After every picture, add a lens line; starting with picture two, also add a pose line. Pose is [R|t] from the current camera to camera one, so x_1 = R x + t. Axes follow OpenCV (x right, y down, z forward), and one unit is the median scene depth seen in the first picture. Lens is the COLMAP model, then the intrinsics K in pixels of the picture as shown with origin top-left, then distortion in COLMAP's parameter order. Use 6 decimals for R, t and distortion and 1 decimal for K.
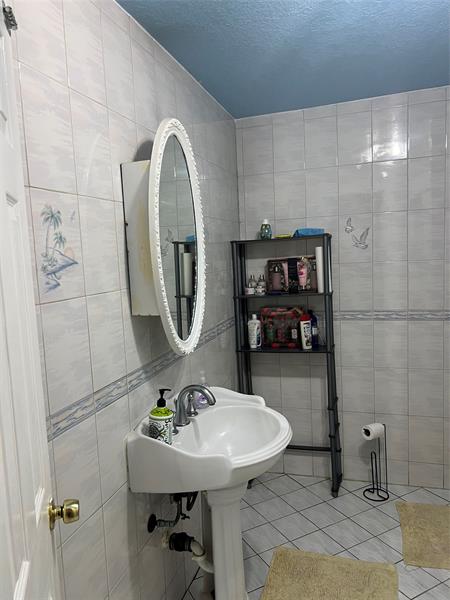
lens RADIAL K [[456.2, 0, 225.1], [0, 456.2, 299.6], [0, 0, 1]] dist [0.054222, -0.022732]
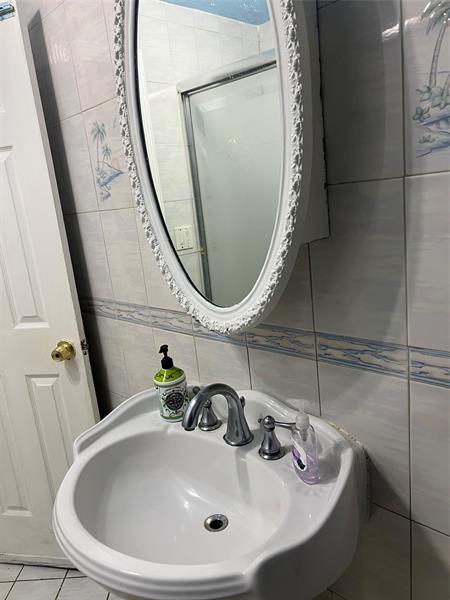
lens RADIAL K [[456.2, 0, 225.1], [0, 456.2, 299.4], [0, 0, 1]] dist [0.054222, -0.022732]
pose [[-0.461508, 0.285353, -0.839991, 0.523492], [0.034375, 0.951897, 0.304482, -0.121739], [0.886470, 0.111647, -0.449117, 1.787391]]
